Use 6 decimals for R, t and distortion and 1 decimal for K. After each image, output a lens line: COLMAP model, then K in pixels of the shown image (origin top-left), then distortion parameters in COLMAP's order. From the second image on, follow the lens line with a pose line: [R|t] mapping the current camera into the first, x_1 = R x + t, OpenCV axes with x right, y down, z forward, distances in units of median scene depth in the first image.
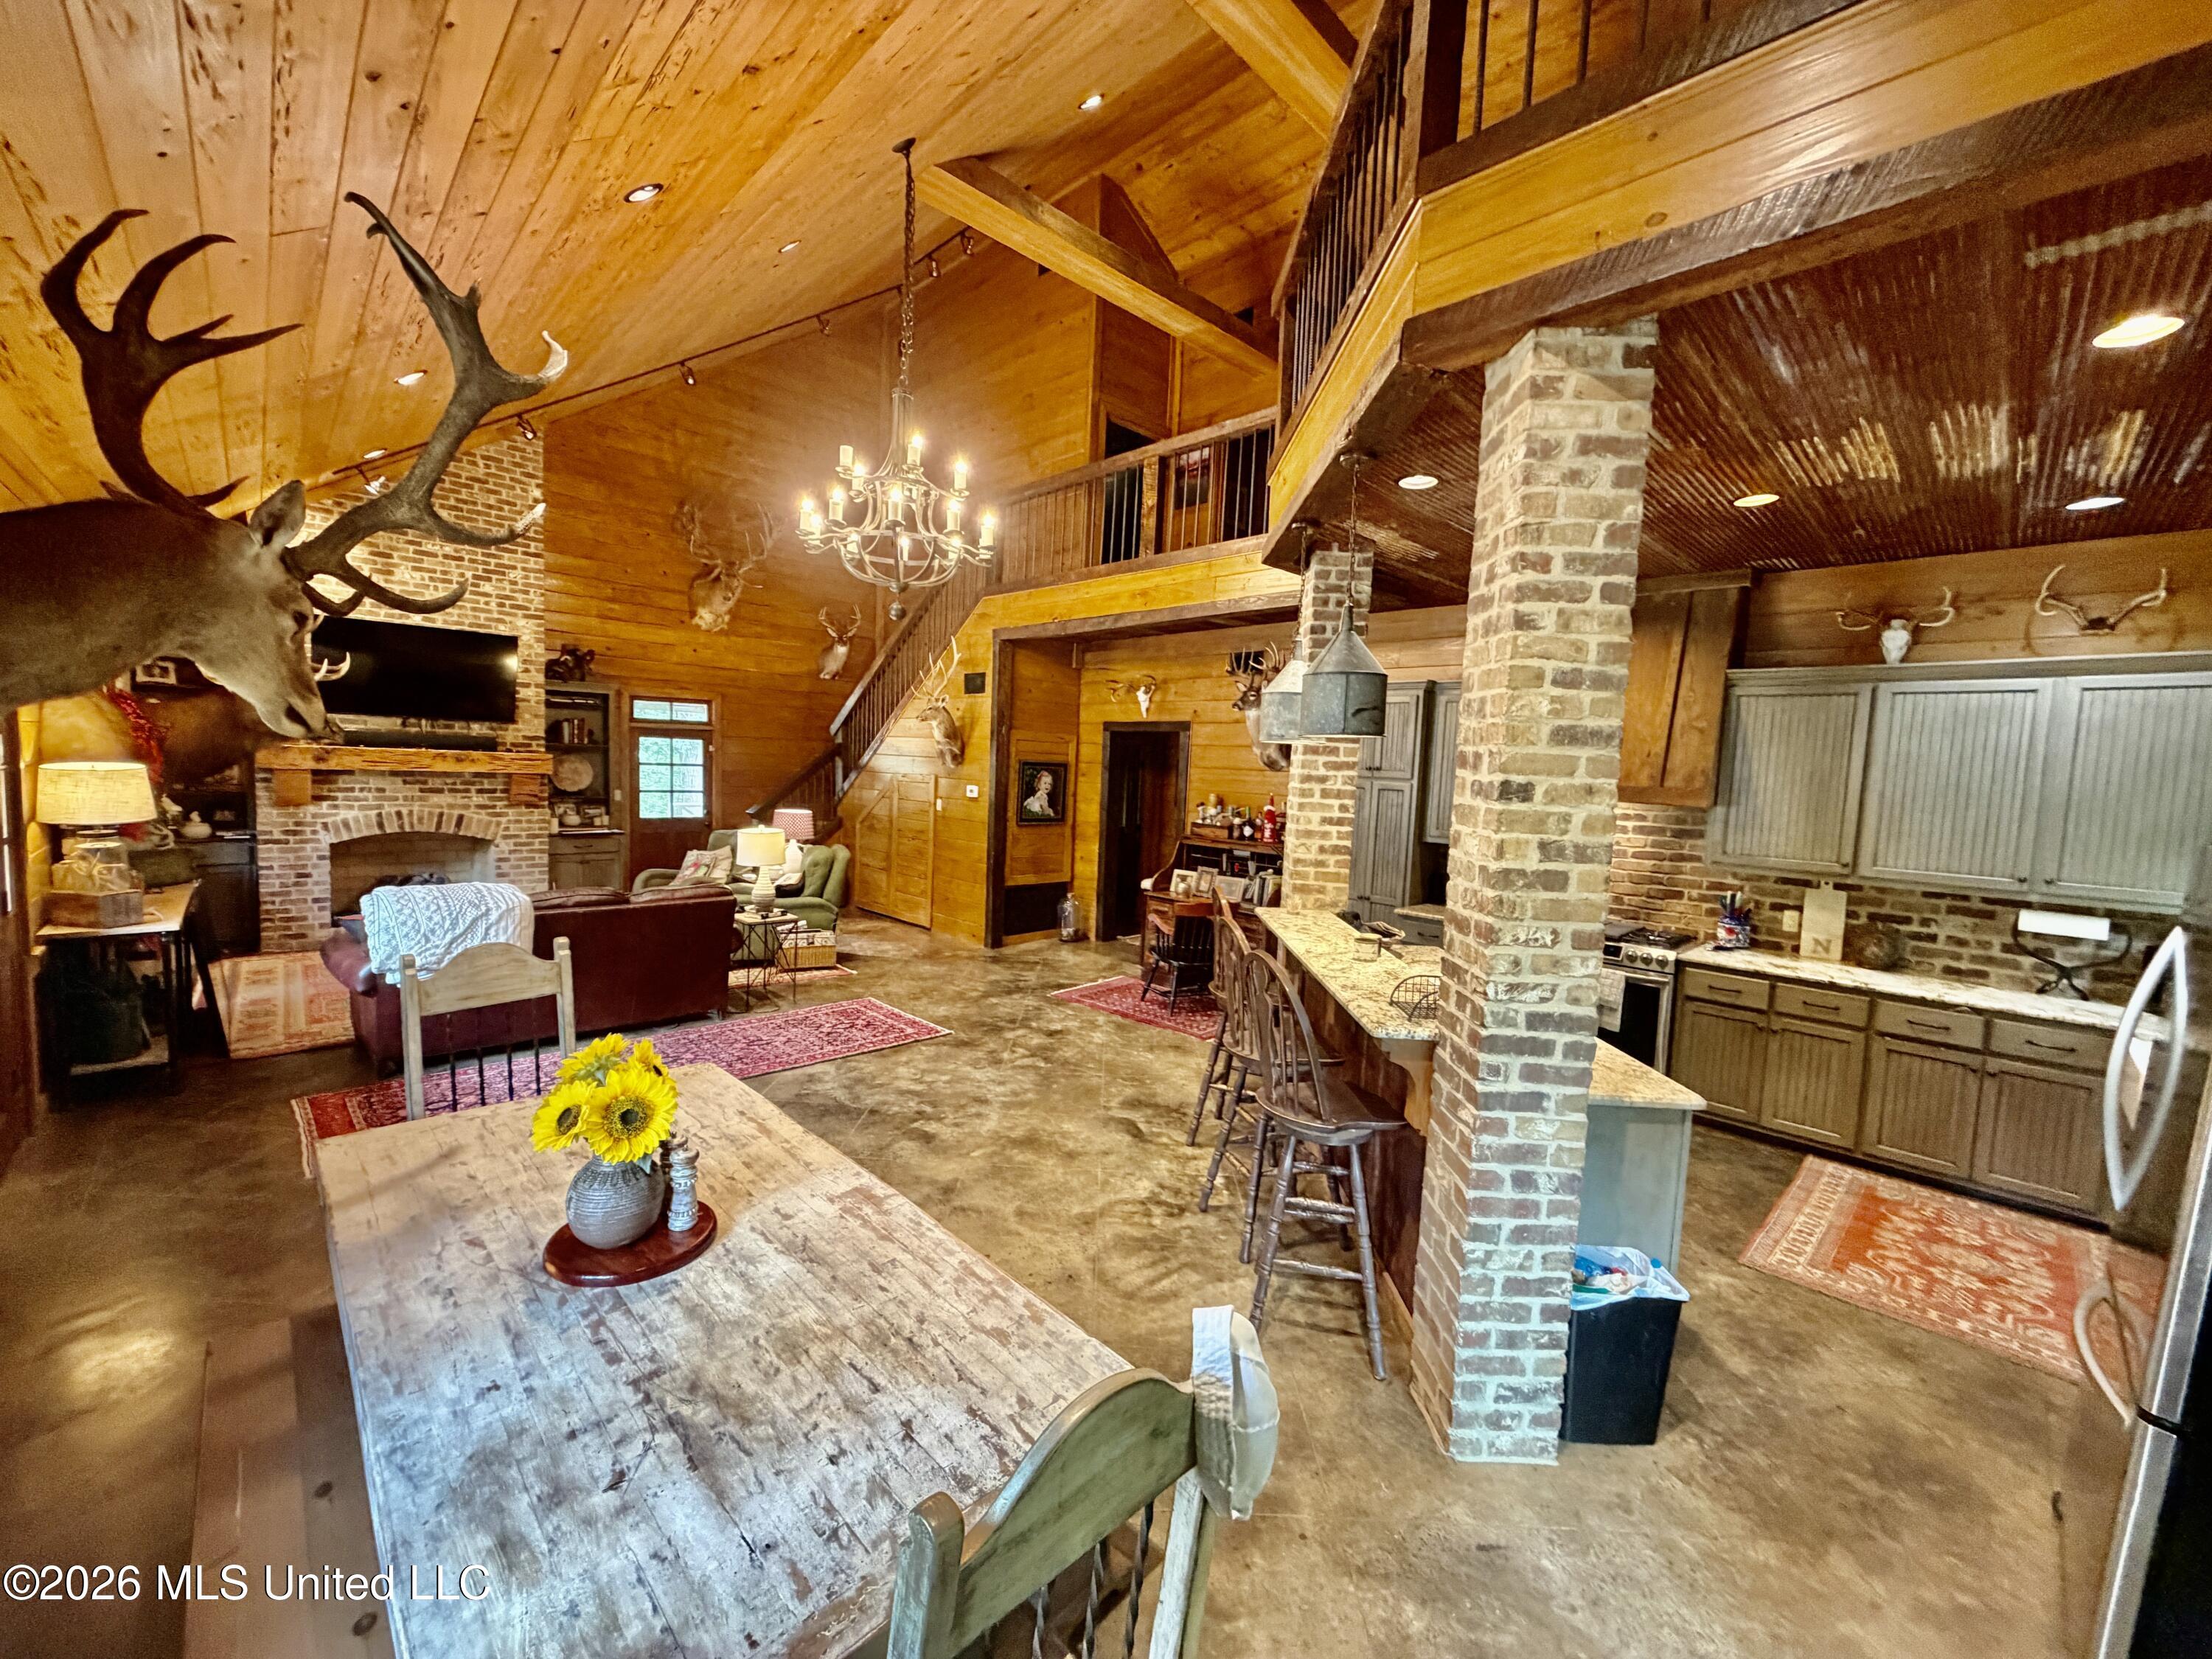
lens RADIAL K [[880.2, 0, 1102.3], [0, 880.2, 830.7], [0, 0, 1]] dist [-0.002014, 0.000646]
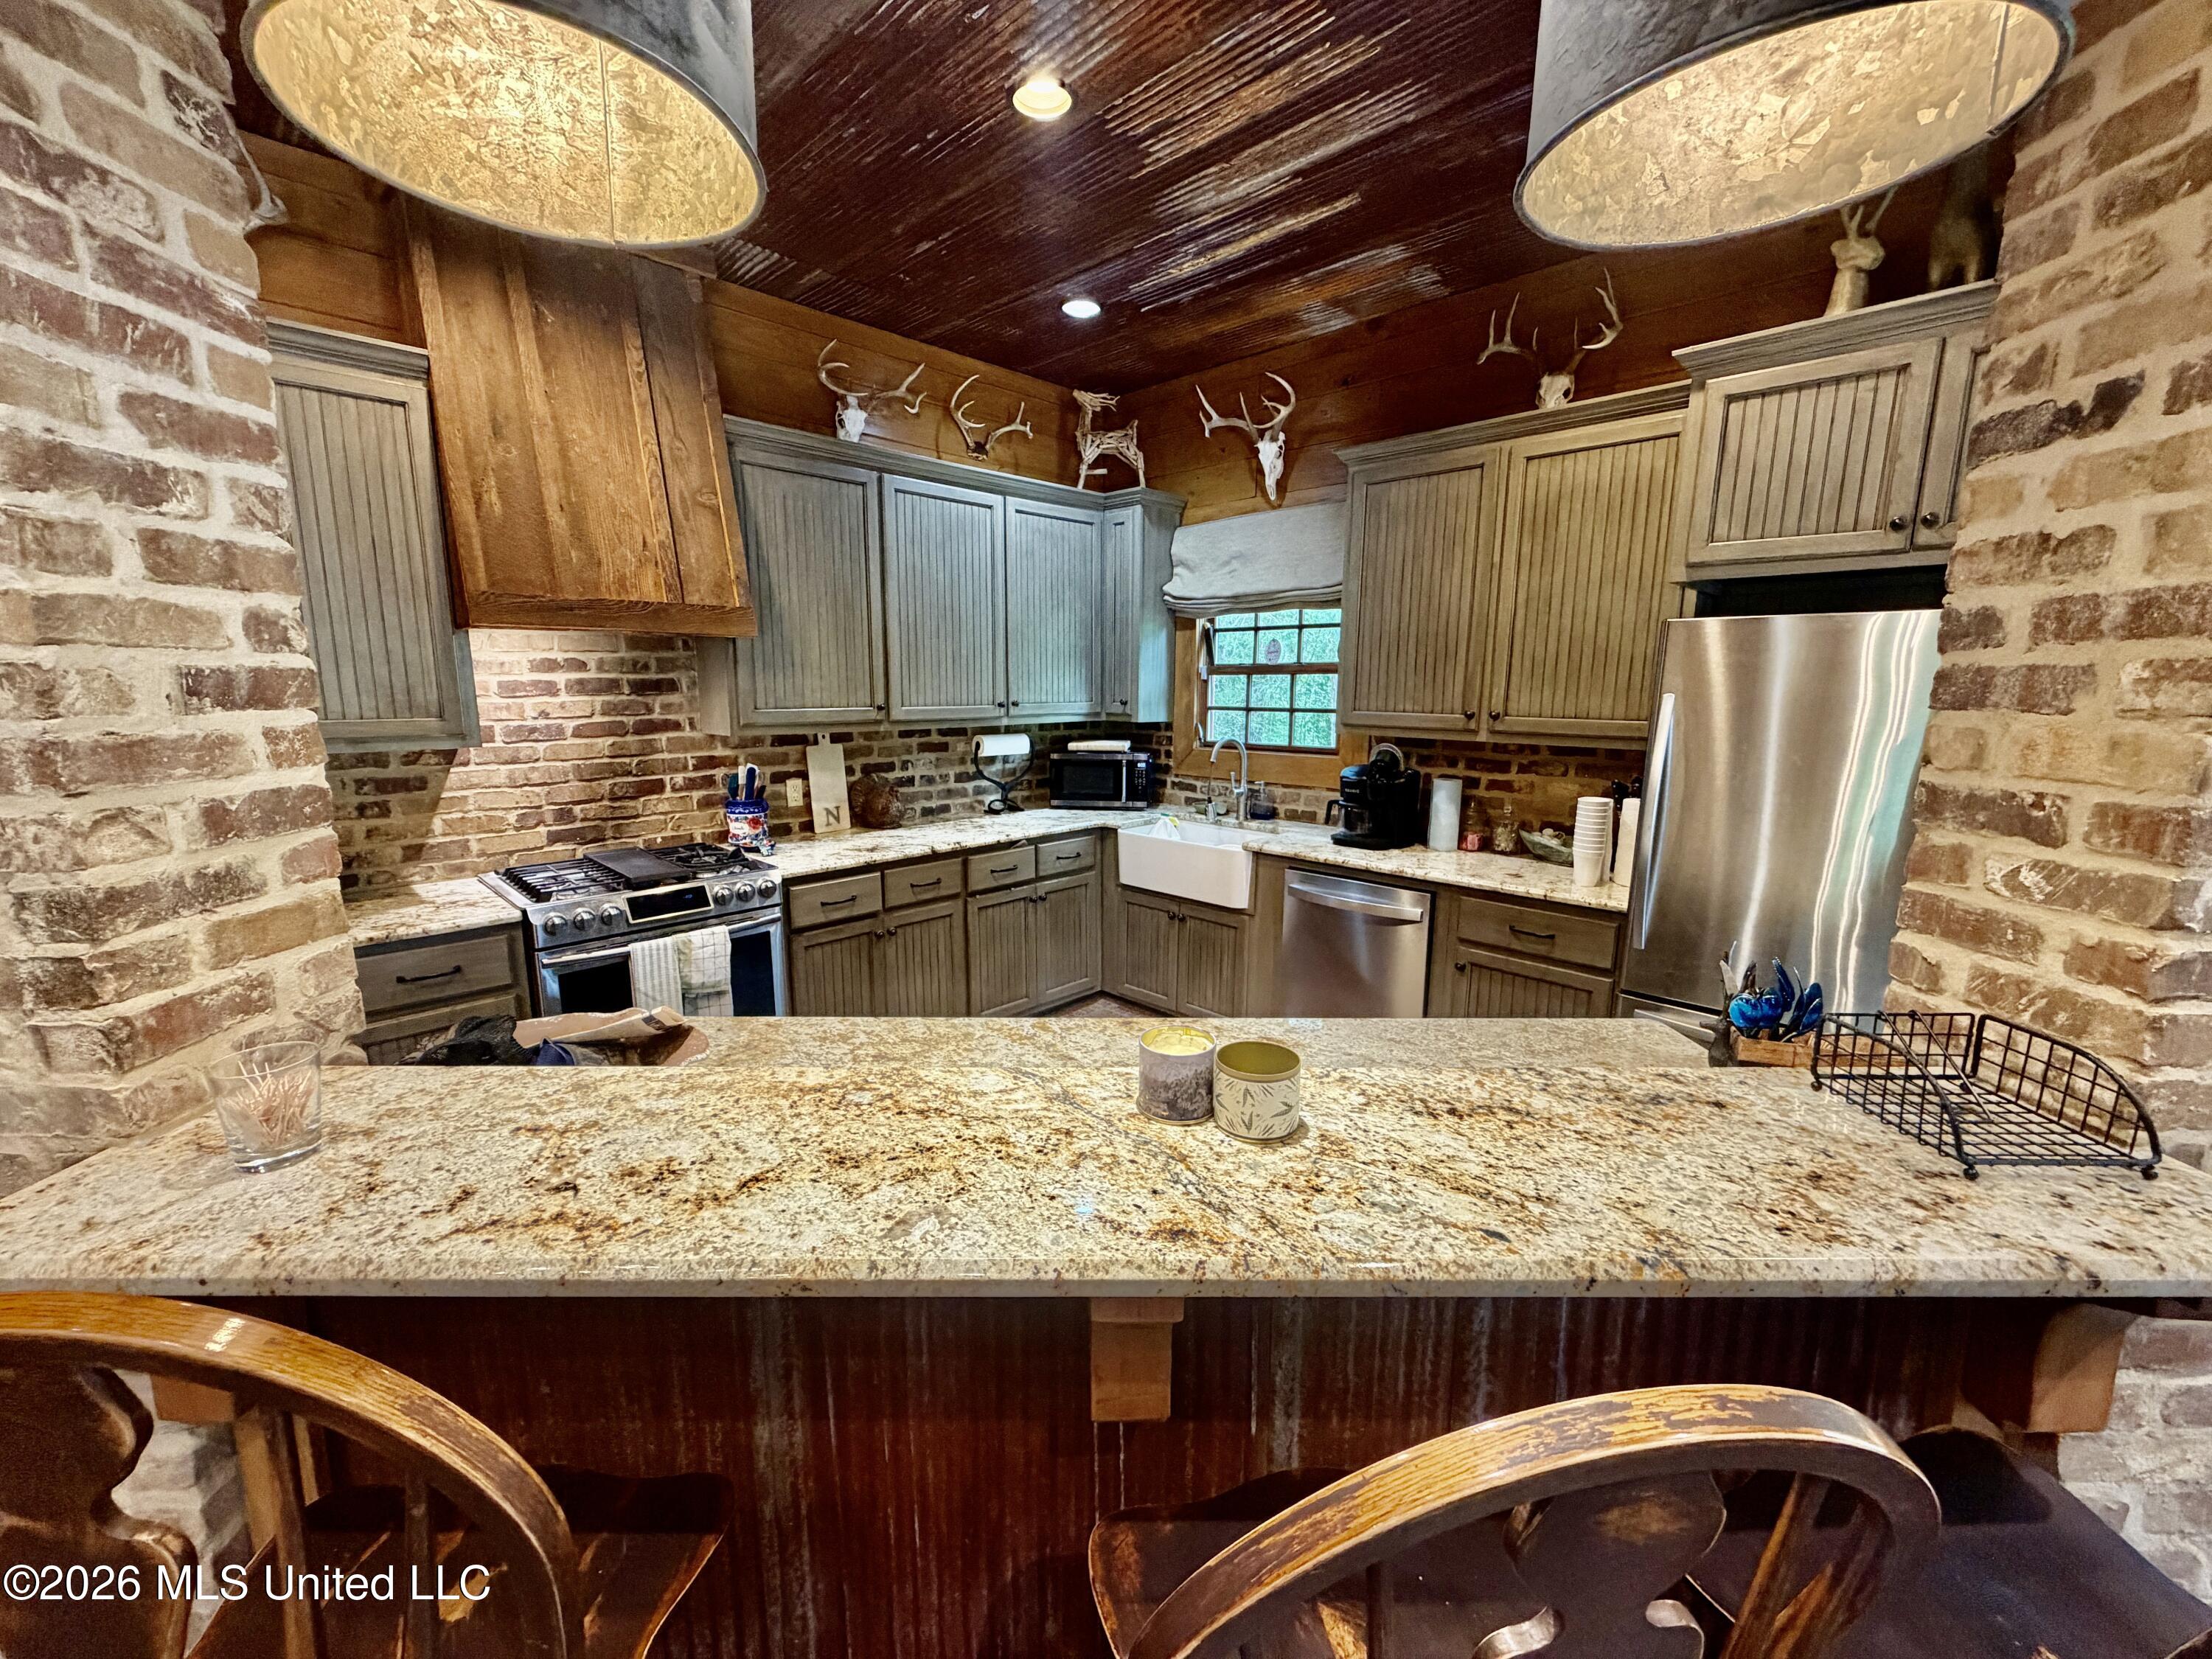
lens RADIAL K [[880.2, 0, 1098.4], [0, 880.2, 831.7], [0, 0, 1]] dist [-0.002014, 0.000646]
pose [[-0.012986, -0.211684, 0.977252, 0.028513], [0.072747, 0.974544, 0.212064, -0.006000], [-0.997266, 0.073846, 0.002744, 0.690874]]
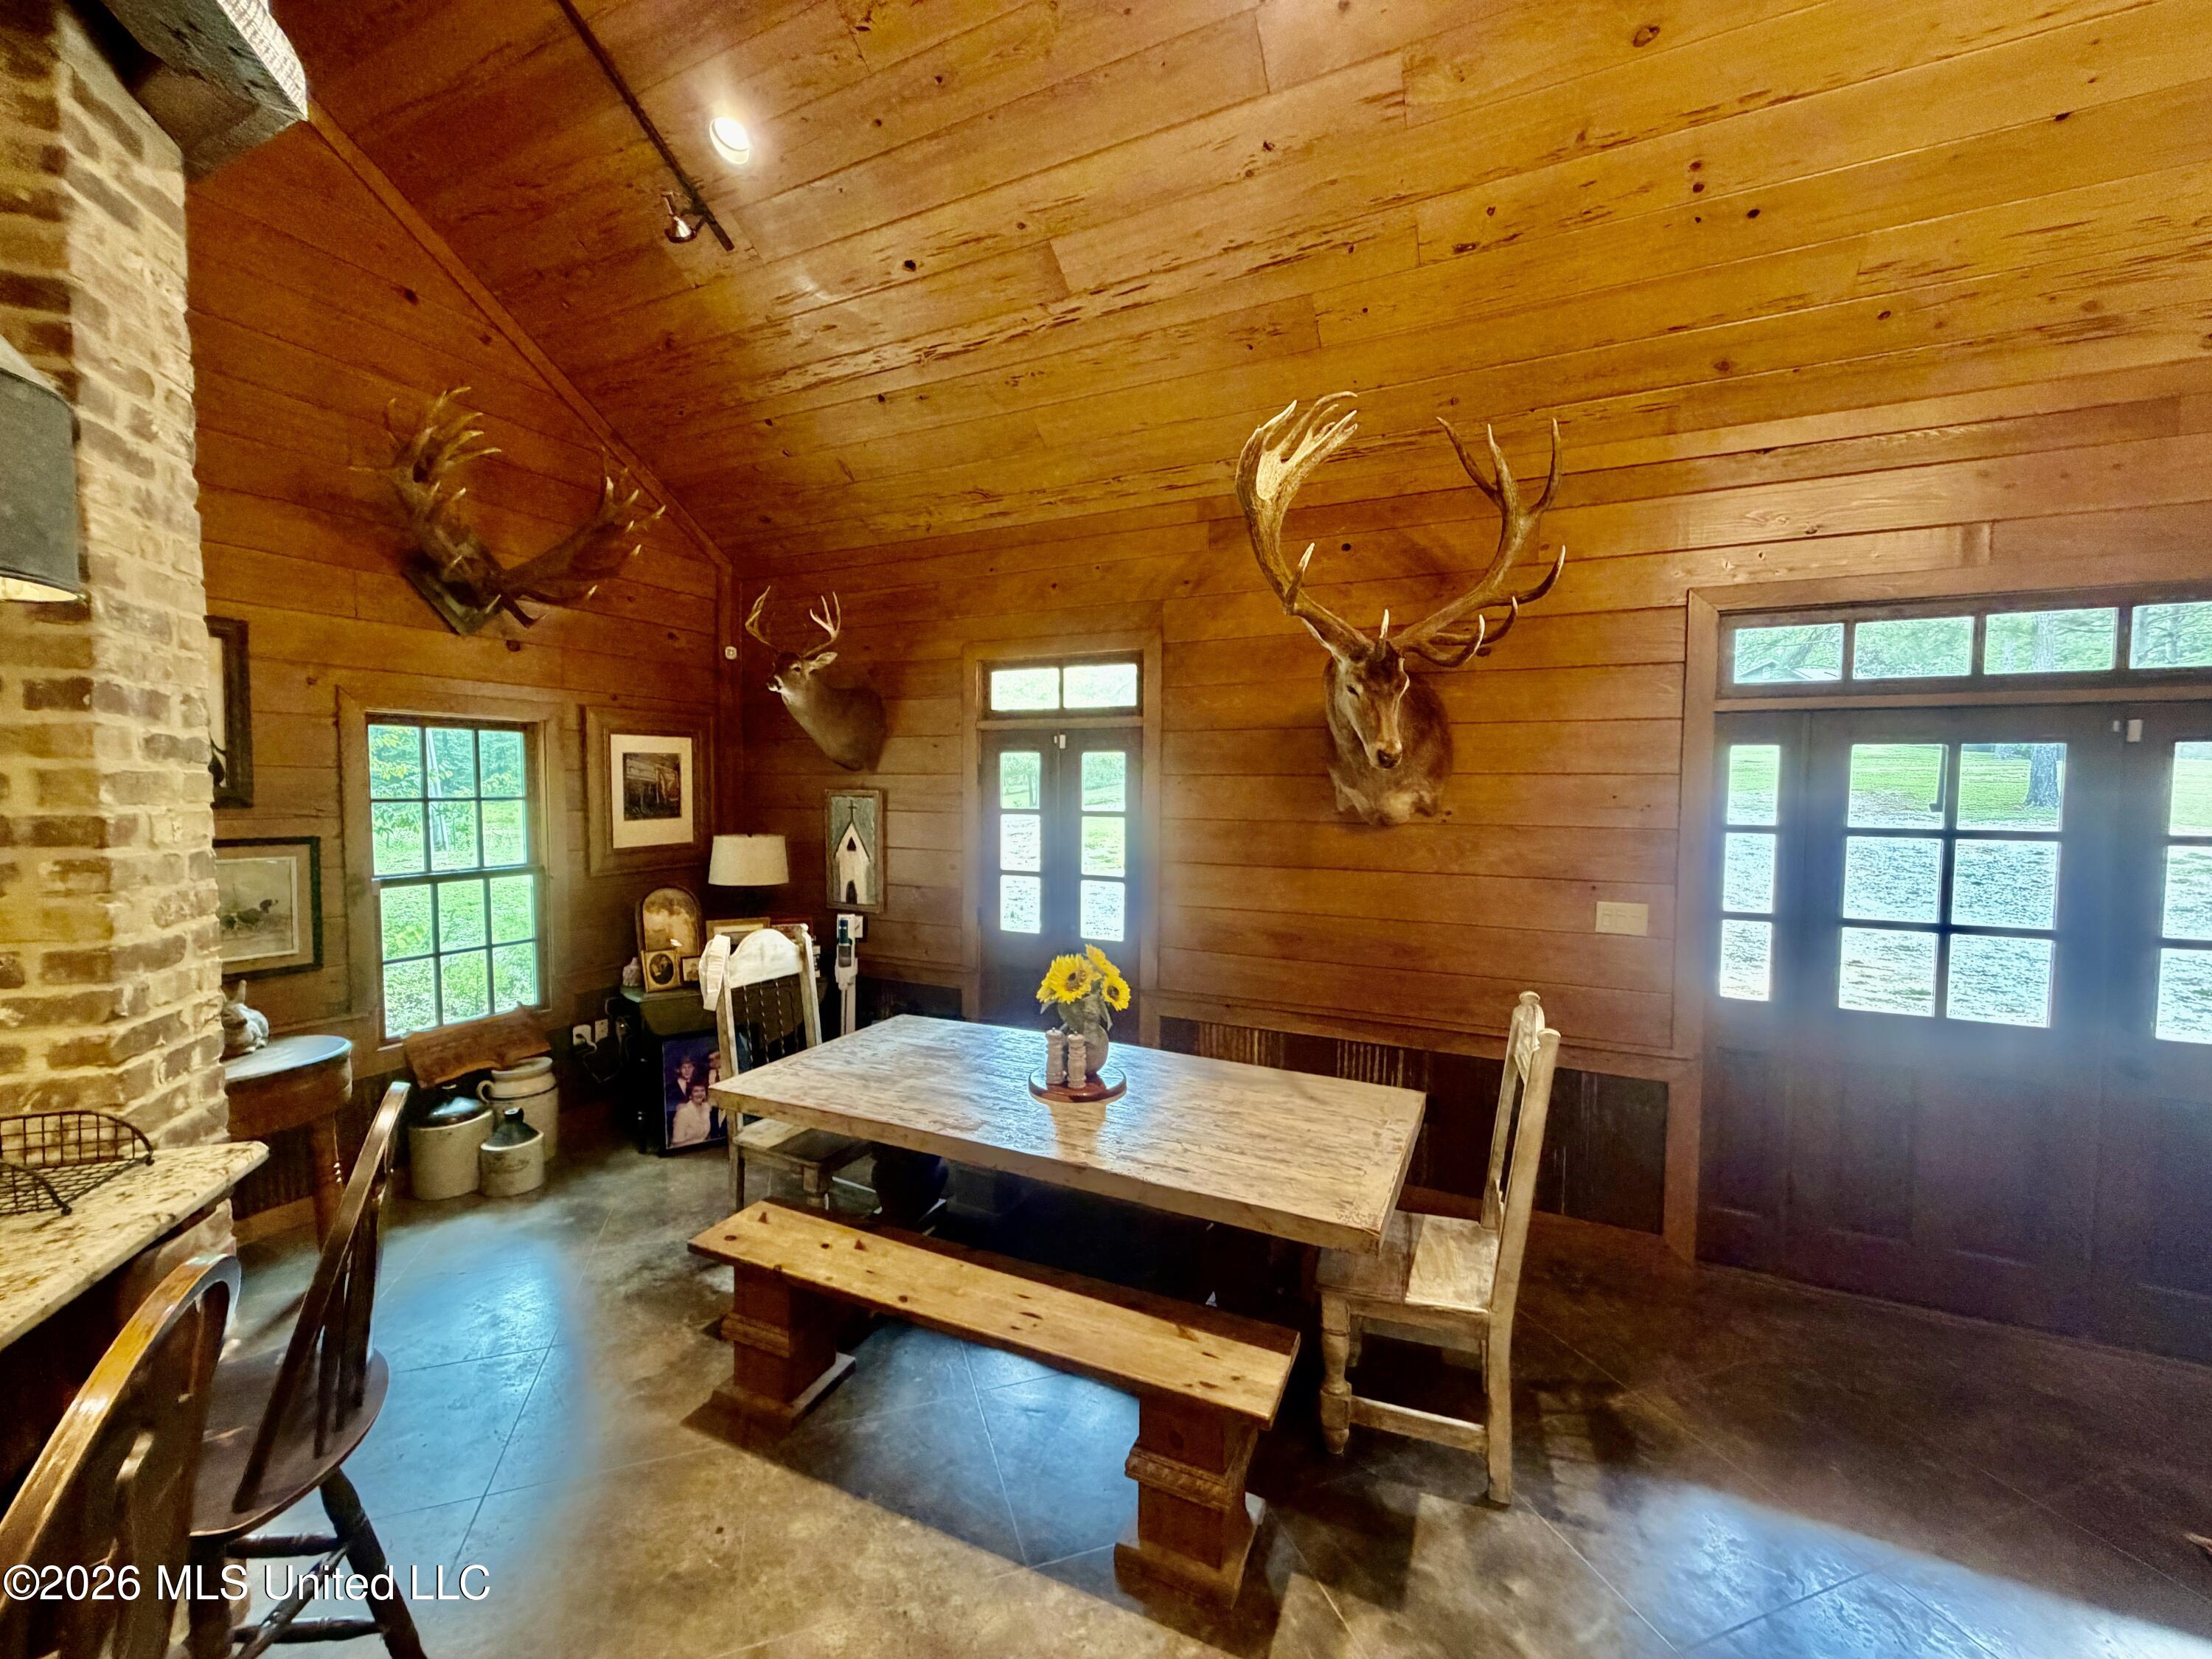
lens RADIAL K [[880.2, 0, 1093.7], [0, 880.2, 830.2], [0, 0, 1]] dist [-0.002014, 0.000646]
pose [[-0.940515, -0.033428, -0.338104, -0.010205], [-0.072864, 0.991839, 0.104627, -0.049765], [0.331847, 0.123039, -0.935275, 0.848923]]
